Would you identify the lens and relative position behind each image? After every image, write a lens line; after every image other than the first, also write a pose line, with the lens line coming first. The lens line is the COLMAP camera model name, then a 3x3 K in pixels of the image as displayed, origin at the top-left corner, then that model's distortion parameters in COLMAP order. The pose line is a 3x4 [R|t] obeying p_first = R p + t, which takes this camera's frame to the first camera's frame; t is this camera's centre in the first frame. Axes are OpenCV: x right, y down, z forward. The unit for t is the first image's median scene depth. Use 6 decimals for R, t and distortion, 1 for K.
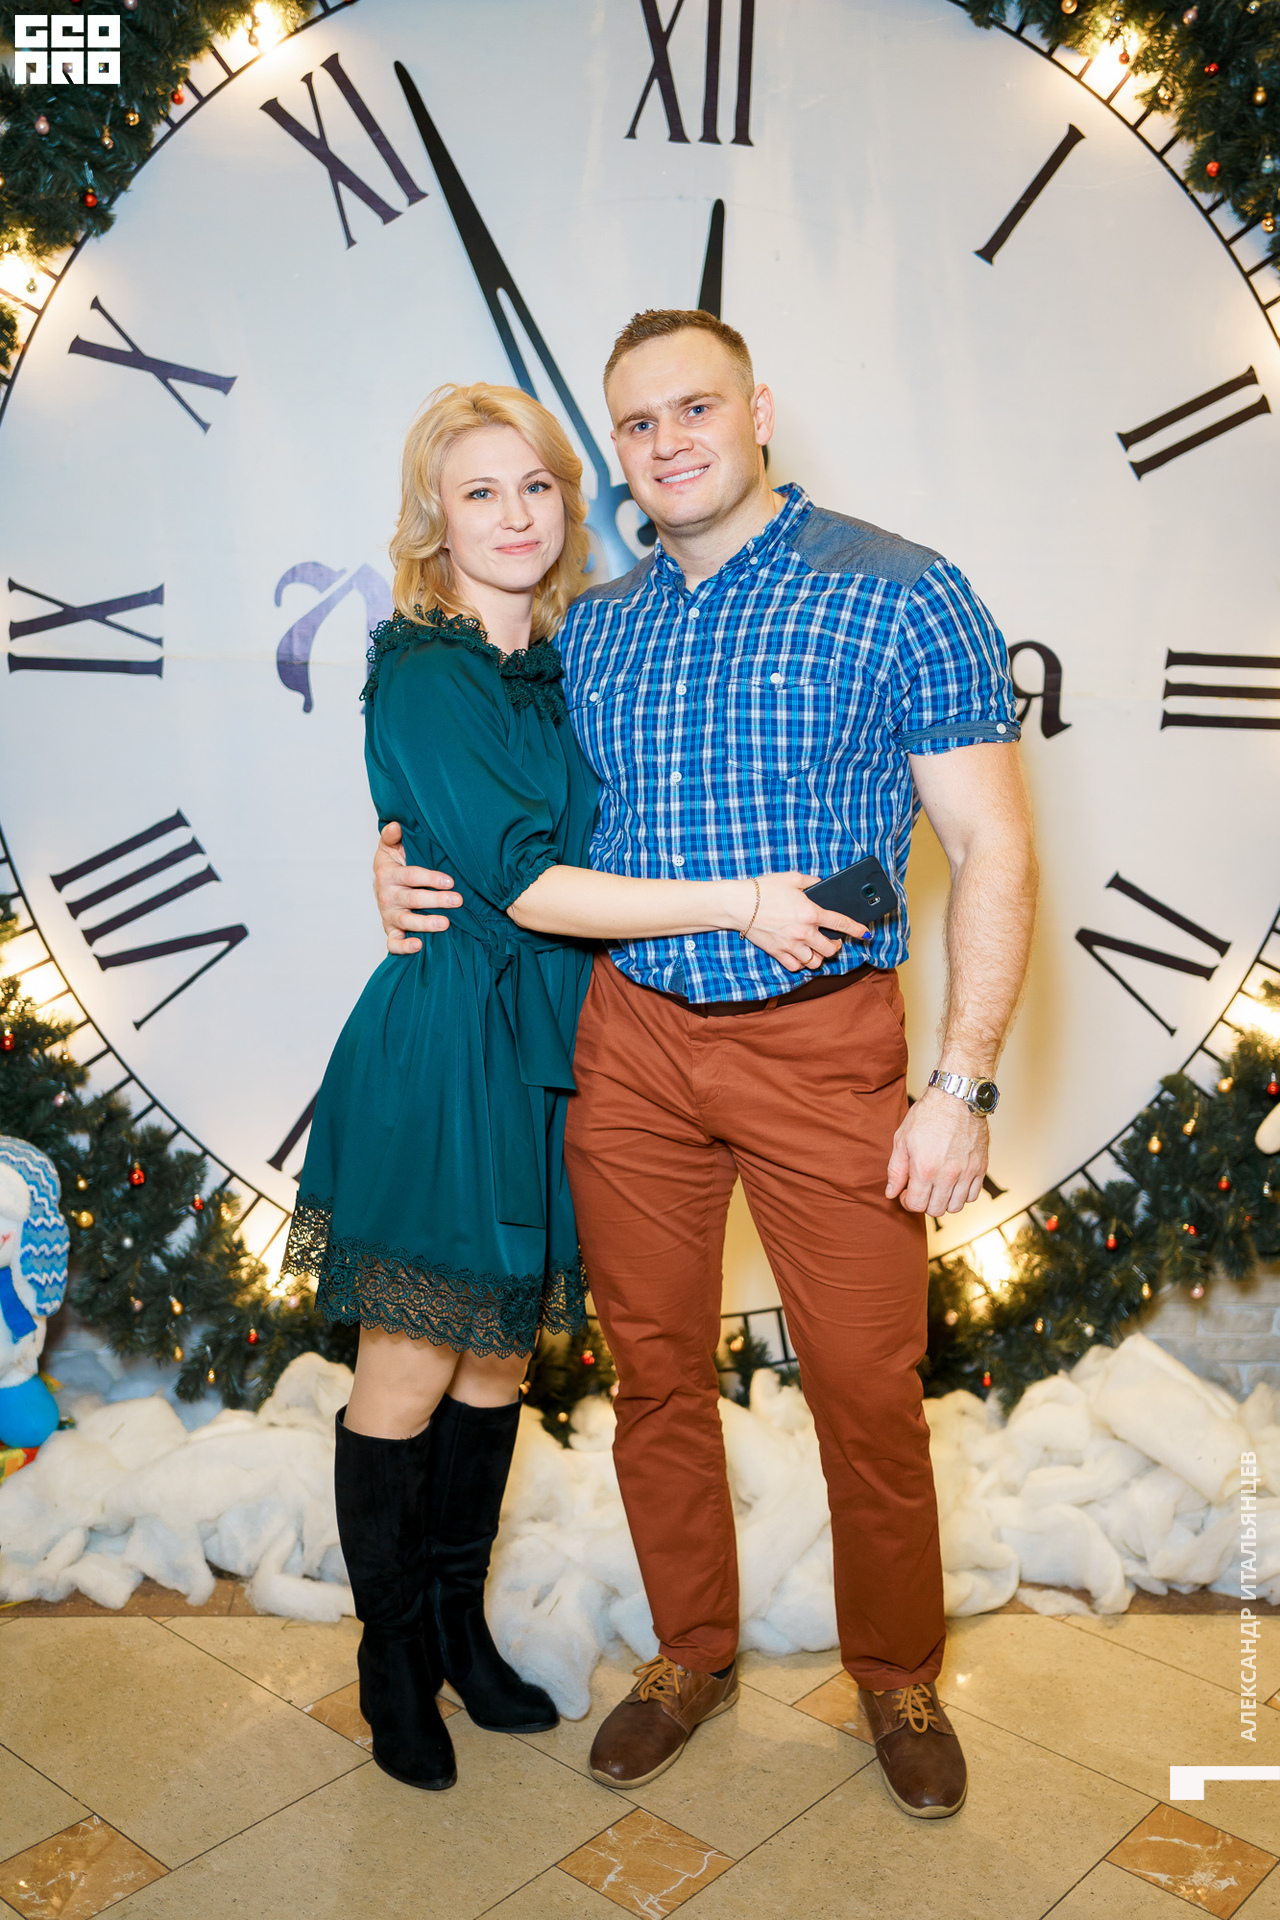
lens RADIAL K [[1937.9, 0, 643.5], [0, 1937.9, 973.0], [0, 0, 1]] dist [0.038704, 0.000000]
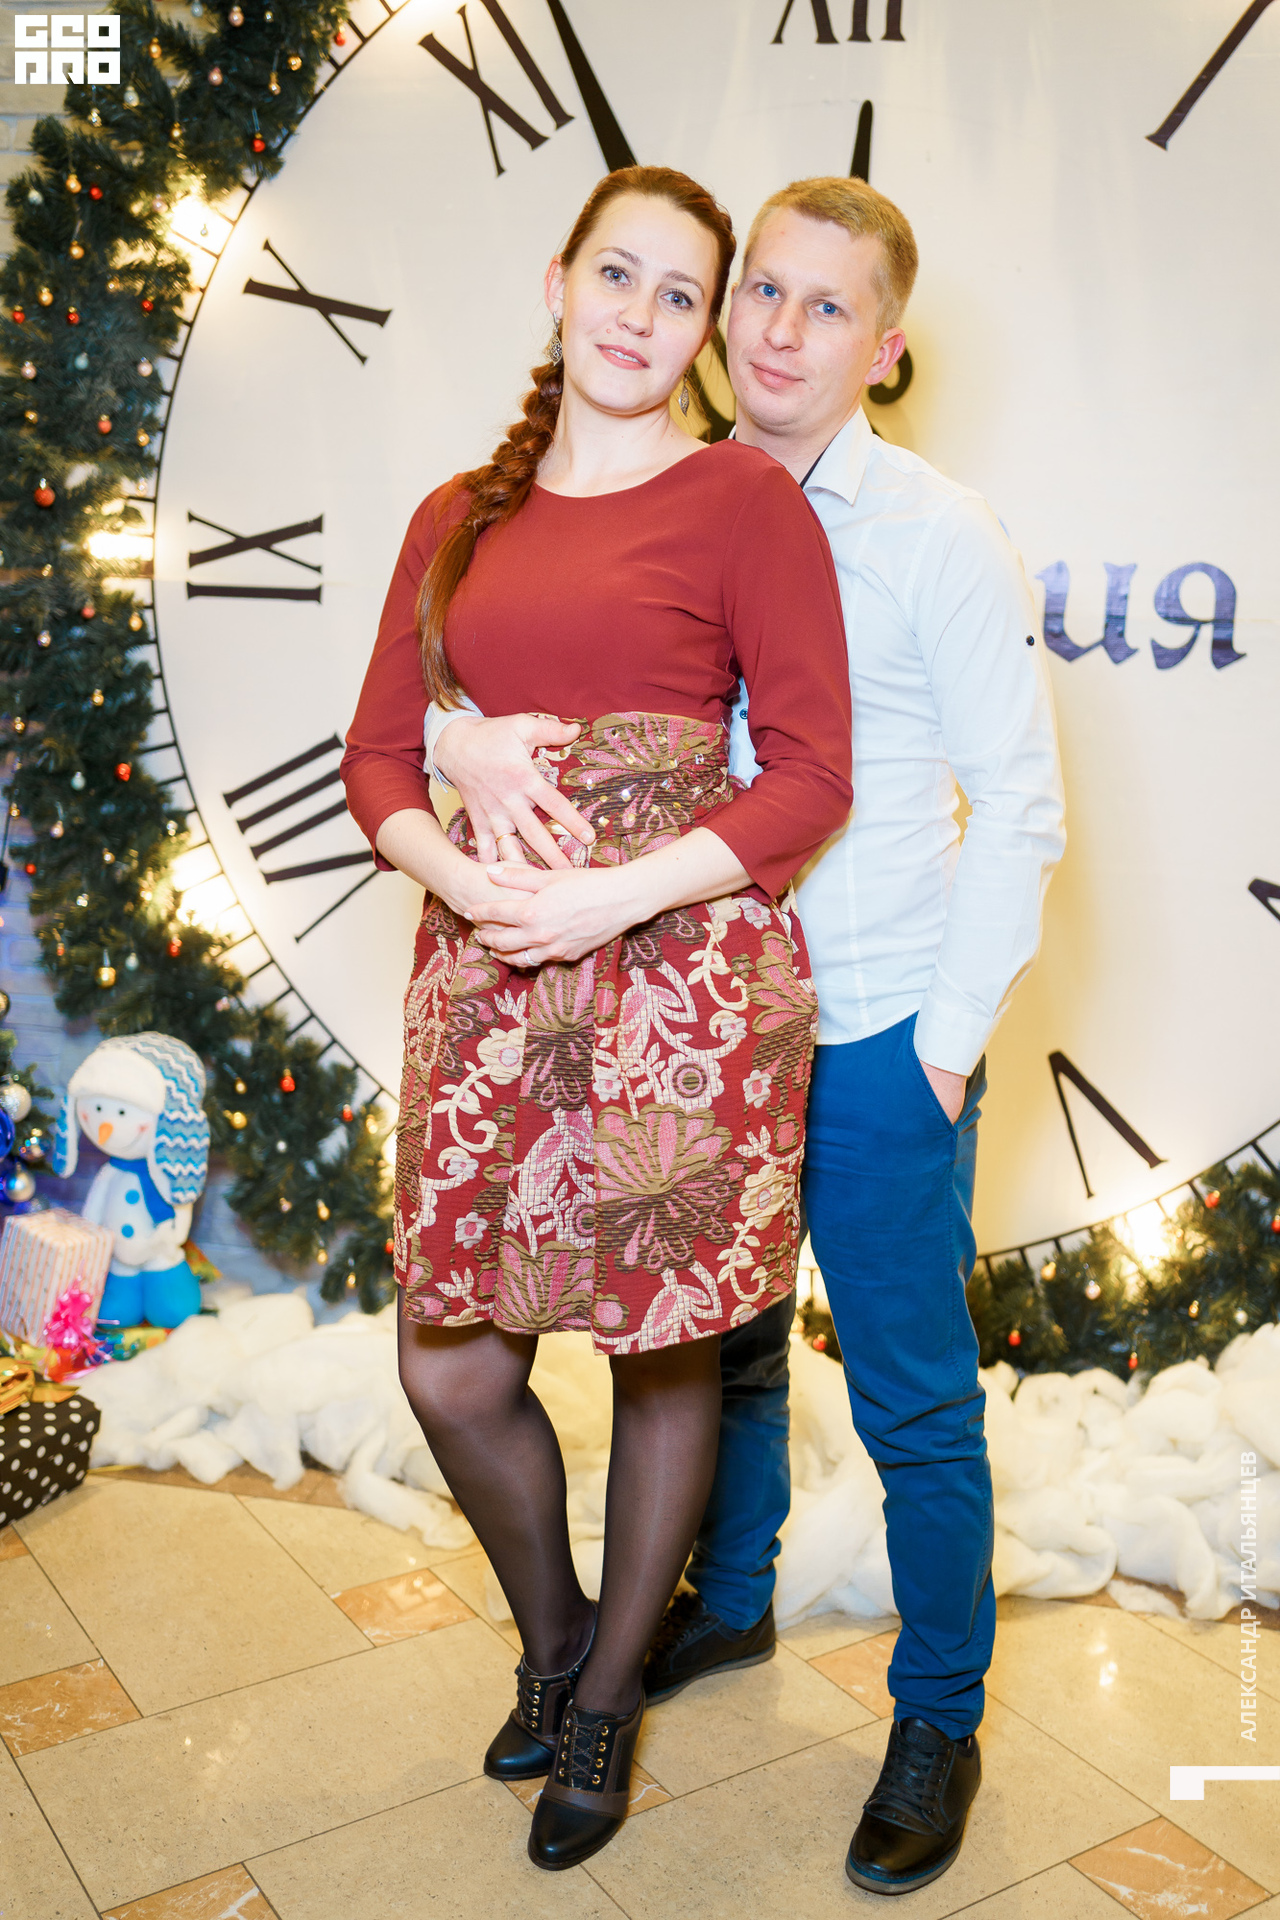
lens RADIAL K [[1937.9, 0, 617.4], [0, 1937.9, 967.4], [0, 0, 1]] dist [0.038704, 0.000000]
pose [[0.963127, 0.046596, -0.264983, 0.194756], [-0.044824, 0.998914, 0.012734, 0.022315], [0.265289, -0.000387, 0.964169, 0.040883]]
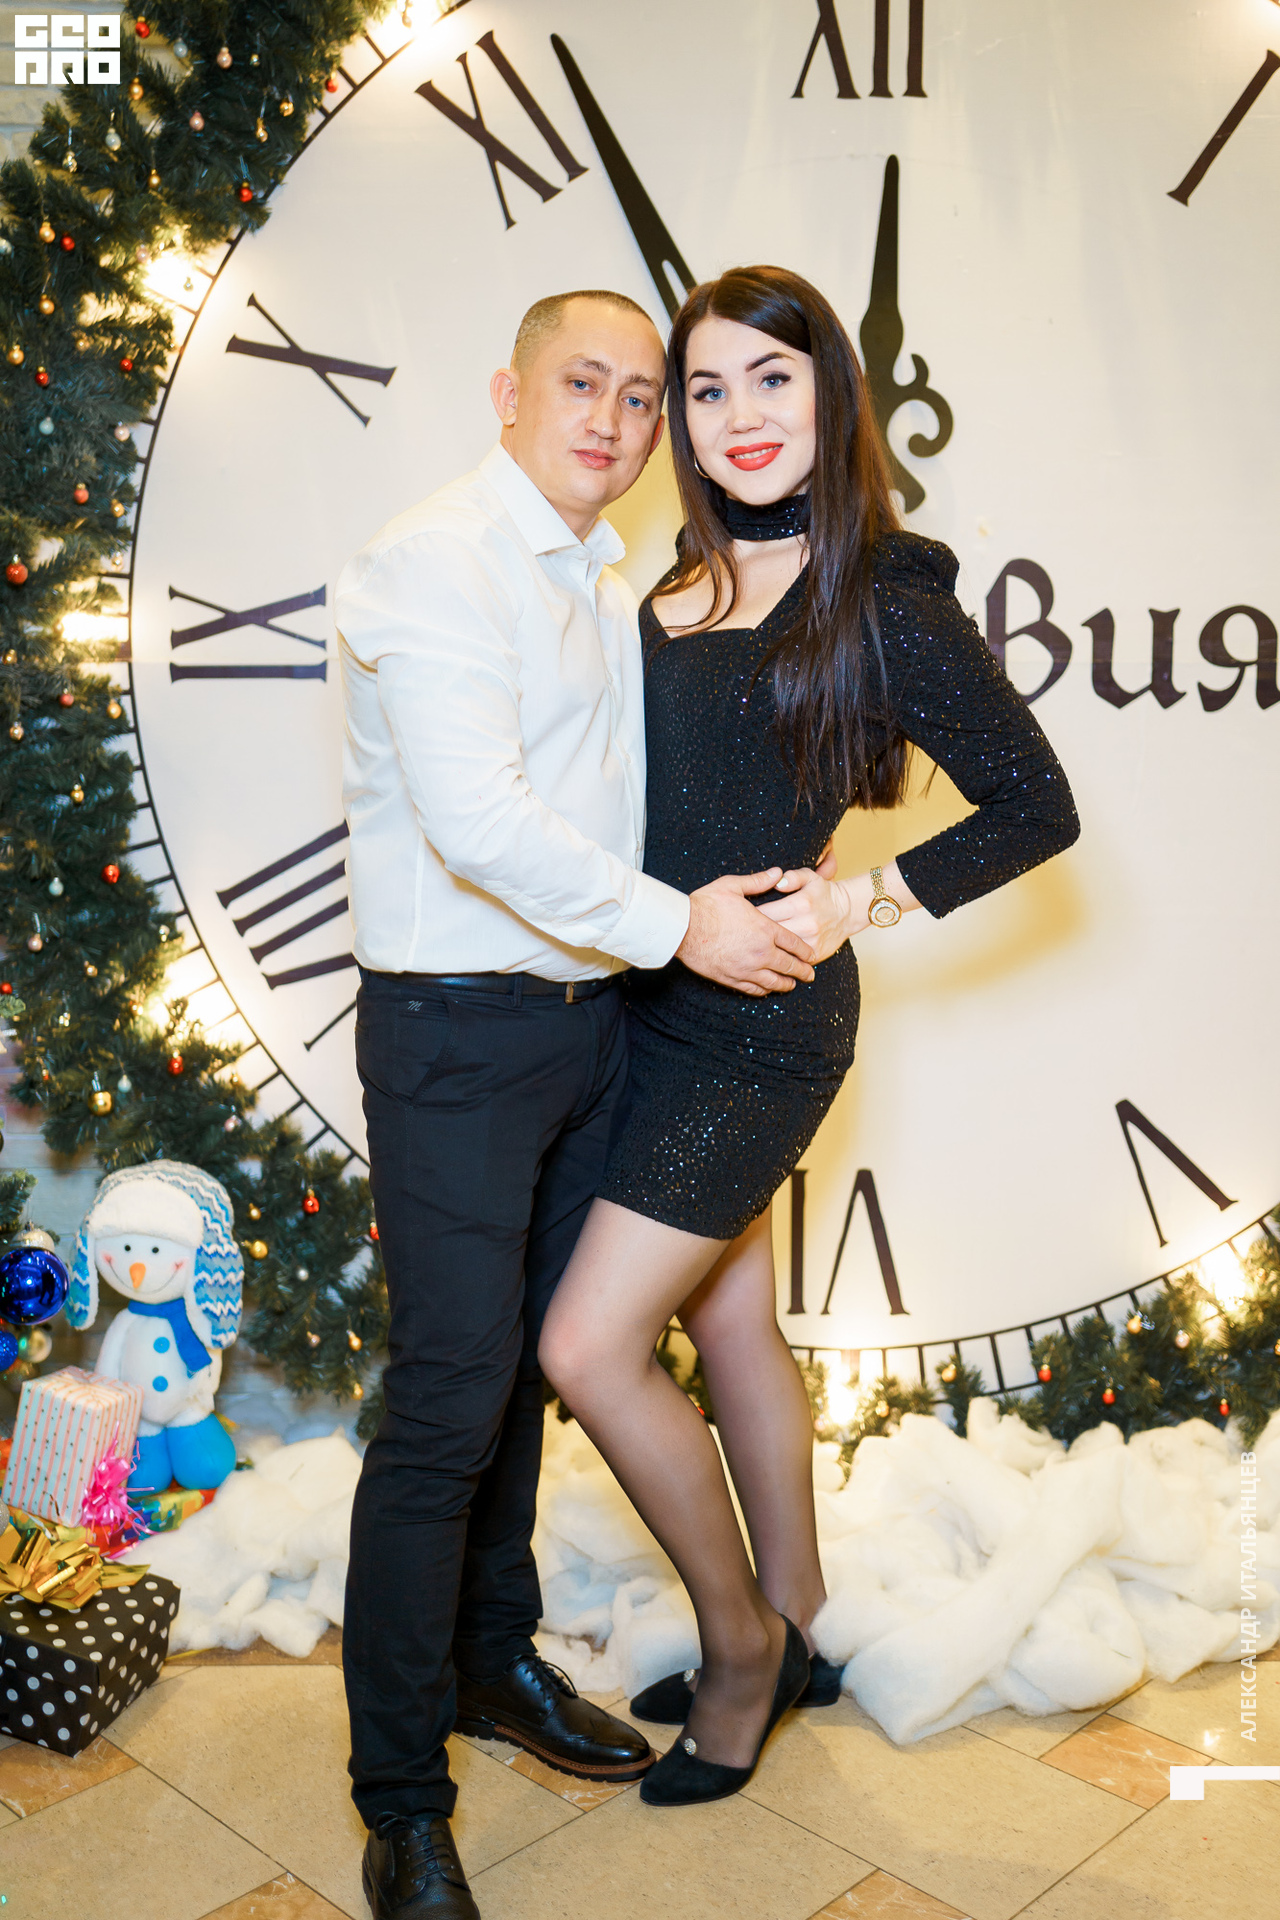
lens RADIAL K [[1937.9, 0, 648.4], [0, 1937.9, 969.1], [0, 0, 1]] dist [0.038704, 0.000000]
pose [[0.996925, -0.032123, -0.071471, -0.024575], [0.028917, 0.998548, -0.045448, 0.039838], [0.072828, 0.043241, 0.996407, 0.058959]]
